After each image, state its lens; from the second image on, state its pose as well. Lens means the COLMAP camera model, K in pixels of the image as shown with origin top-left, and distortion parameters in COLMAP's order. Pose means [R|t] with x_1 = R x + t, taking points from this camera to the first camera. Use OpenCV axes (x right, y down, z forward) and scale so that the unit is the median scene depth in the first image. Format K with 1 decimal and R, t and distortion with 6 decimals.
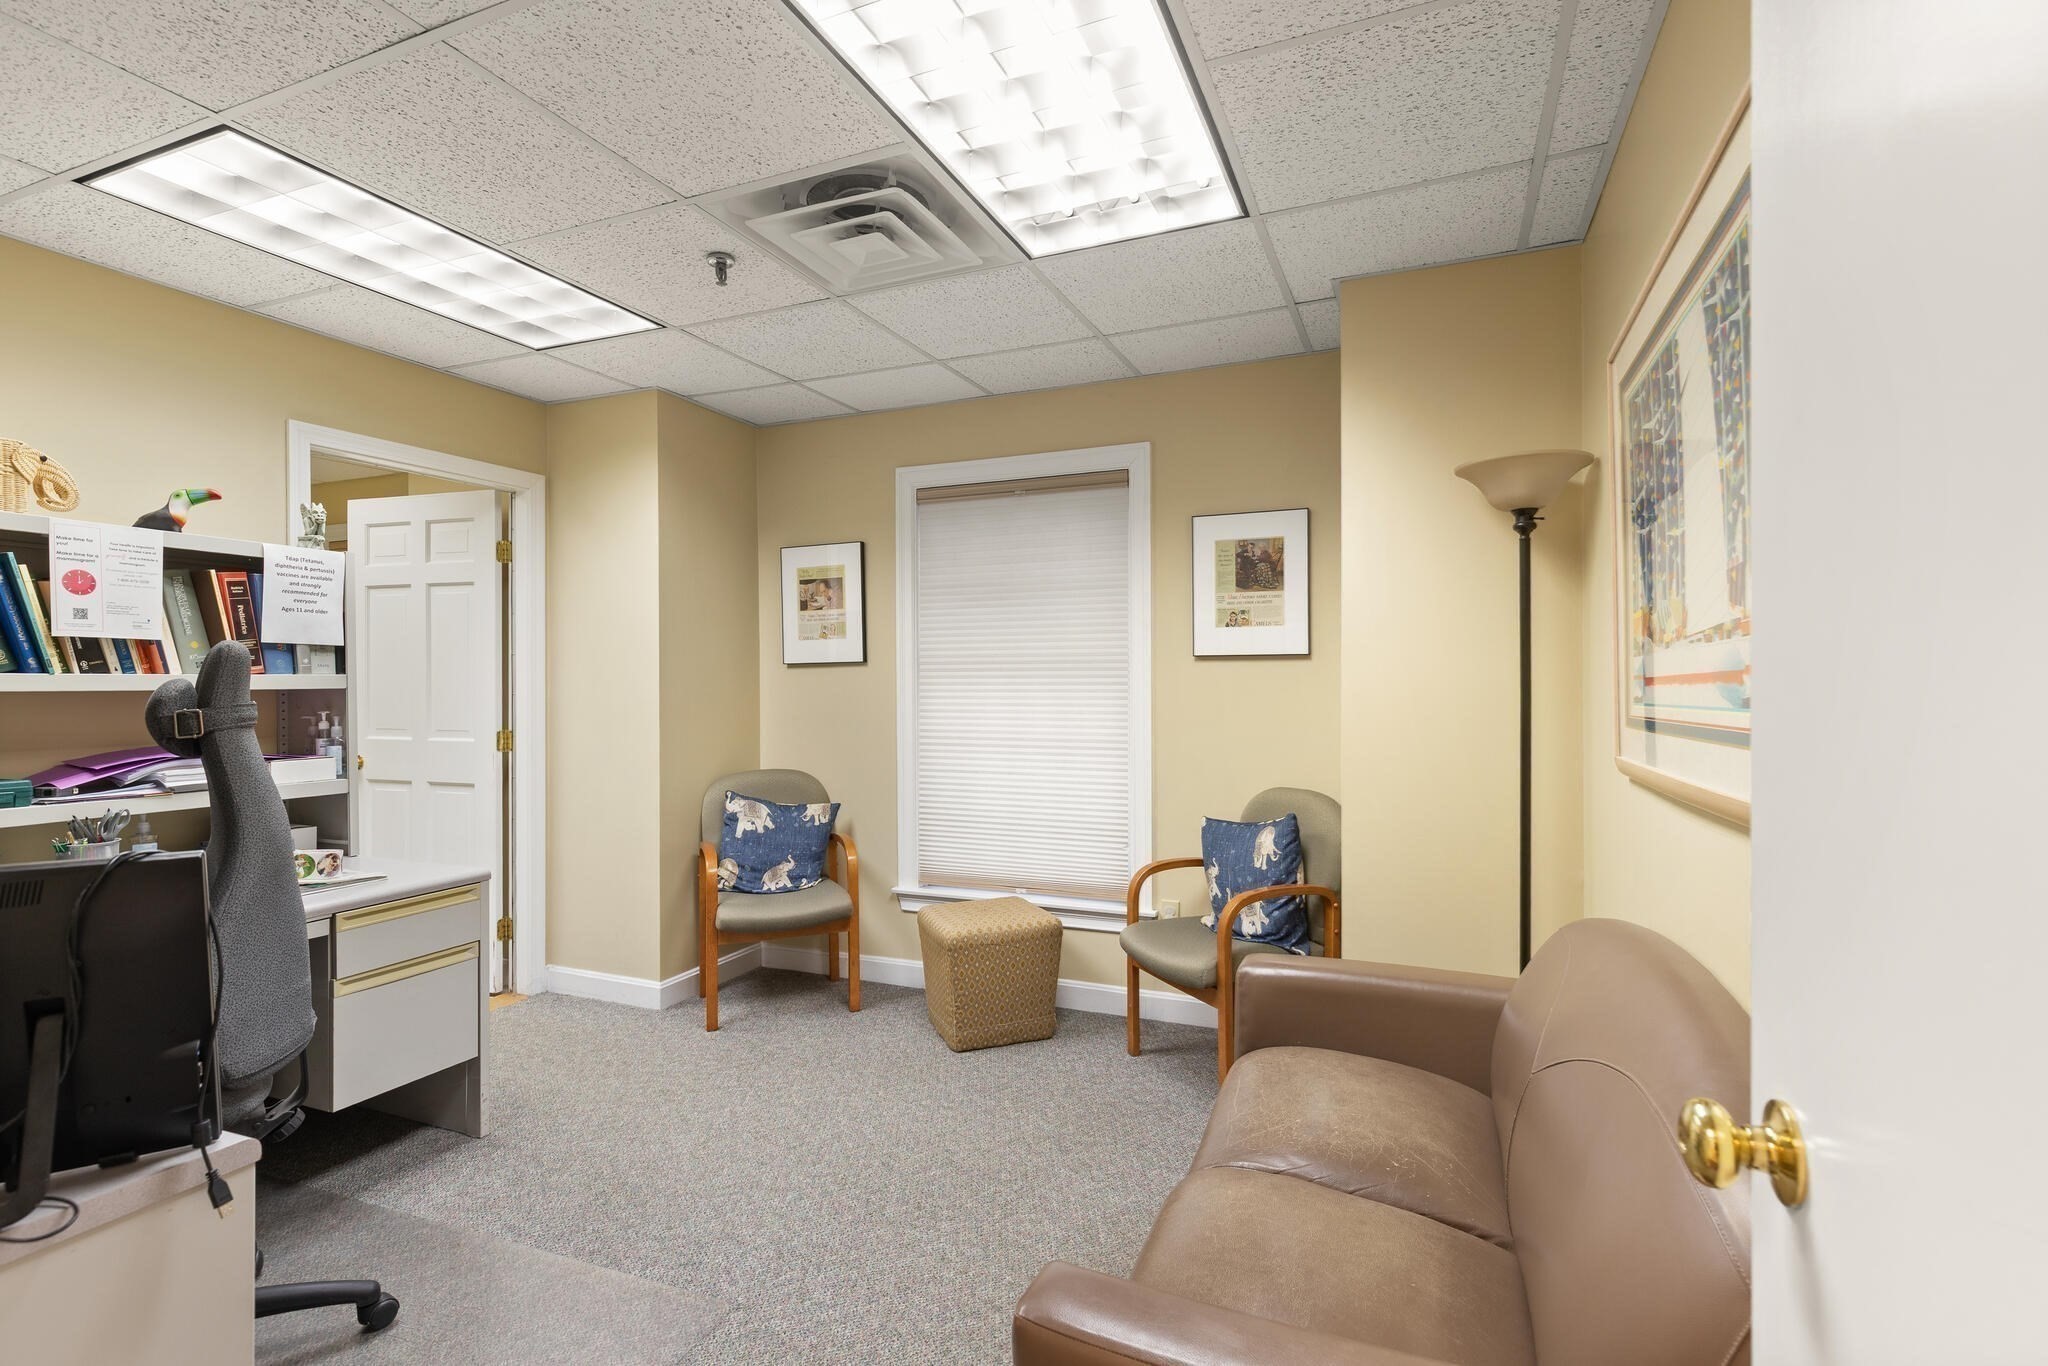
lens RADIAL K [[948.7, 0, 1032.3], [0, 948.7, 688.7], [0, 0, 1]] dist [0.000344, -0.000031]
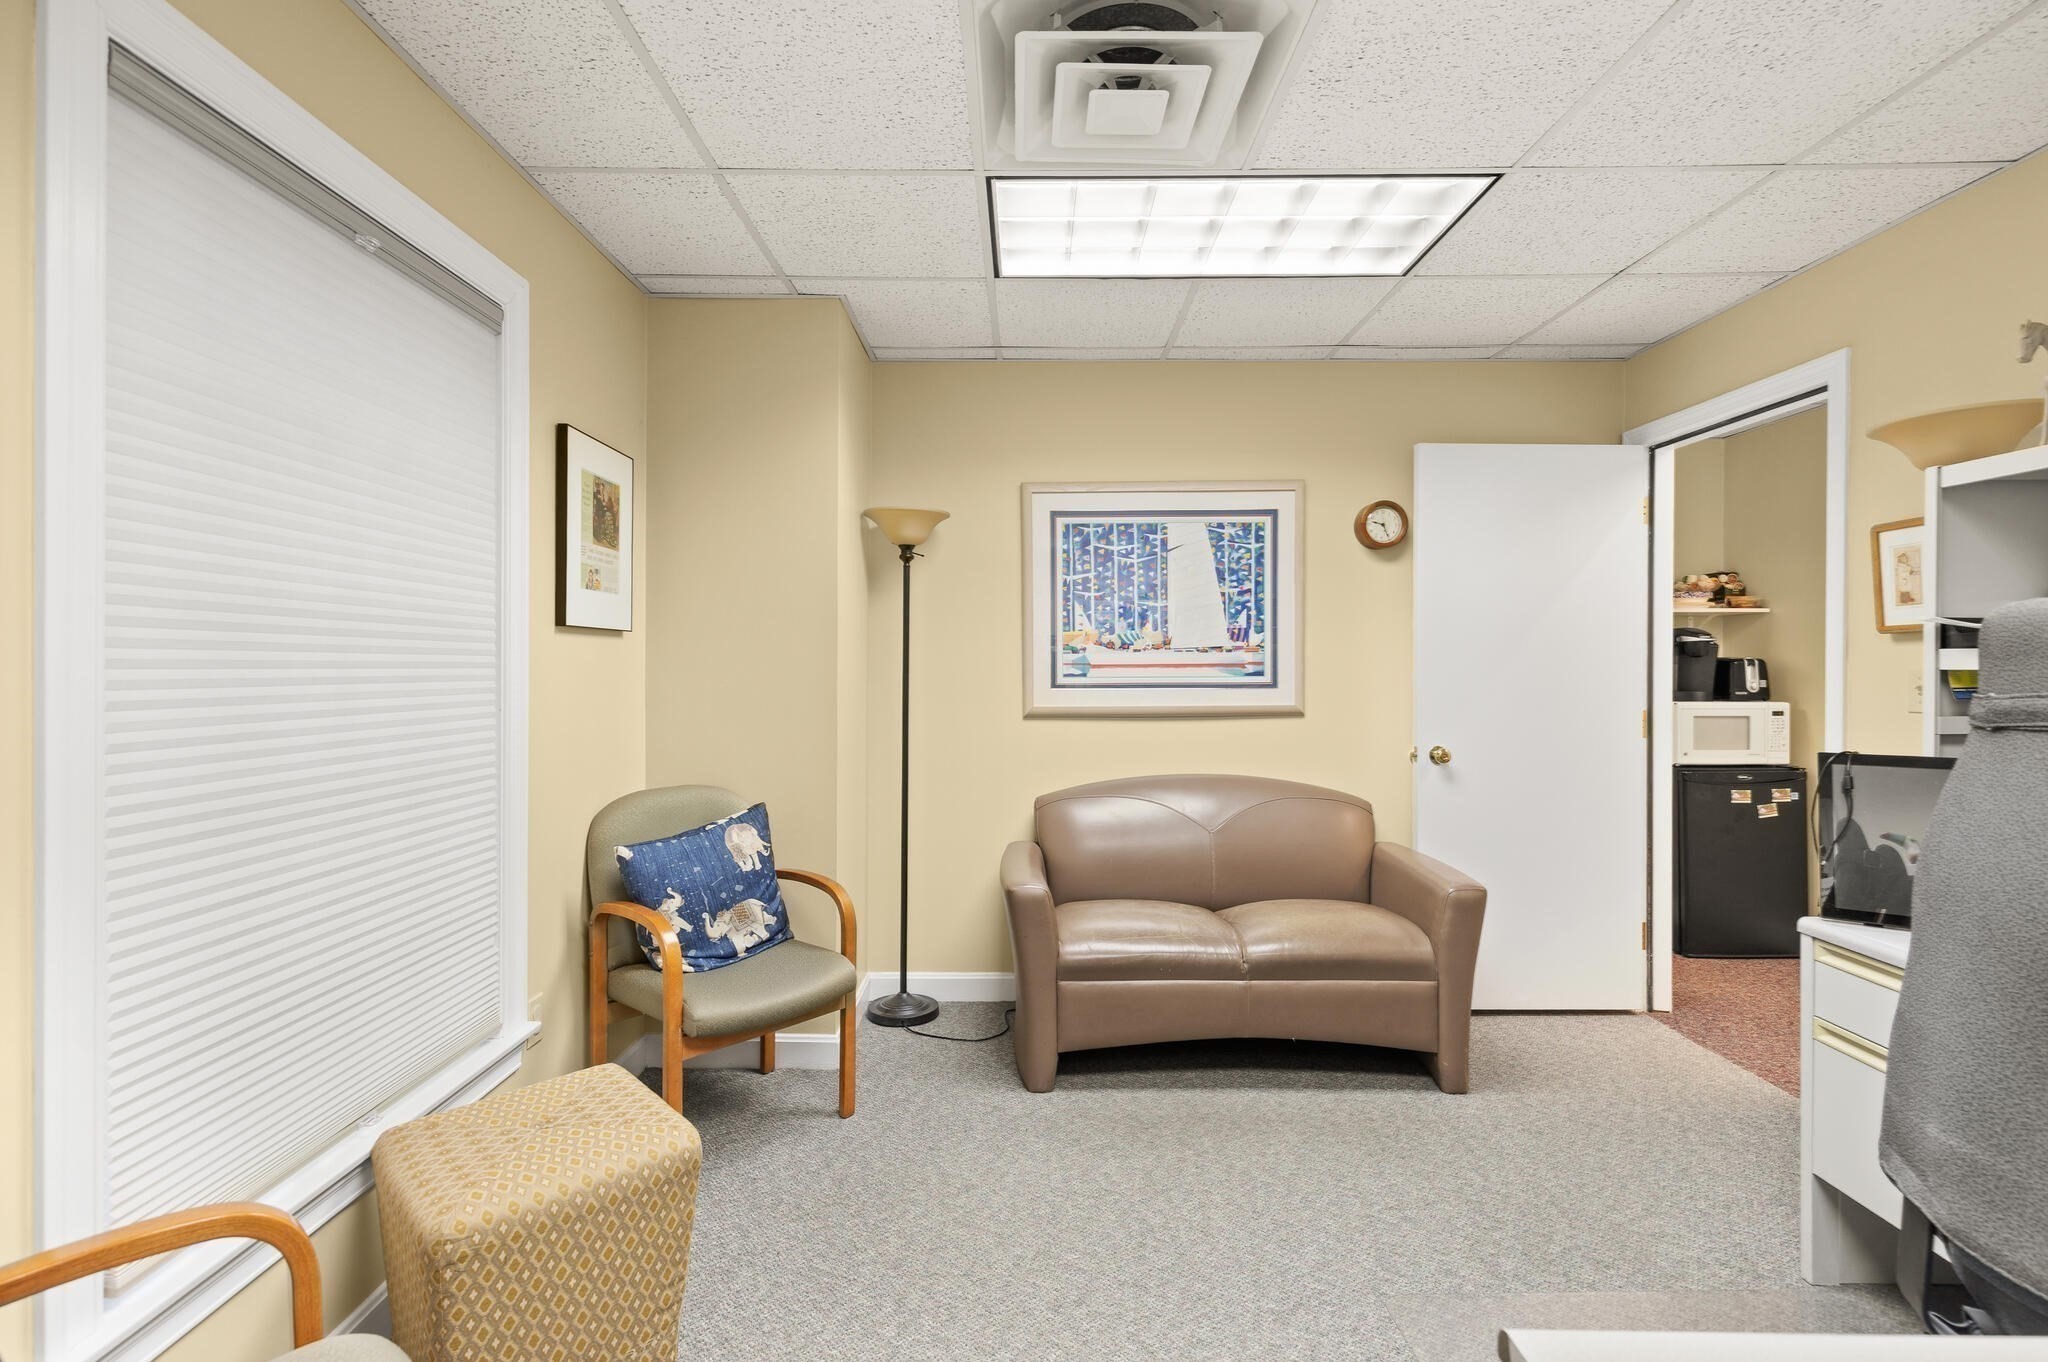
lens RADIAL K [[948.7, 0, 1027.6], [0, 948.7, 667.6], [0, 0, 1]] dist [0.000344, -0.000031]
pose [[-0.393931, 0.001598, 0.919139, -0.735193], [-0.000053, 0.999998, -0.001761, -0.001746], [-0.919140, -0.000742, -0.393930, 1.179602]]
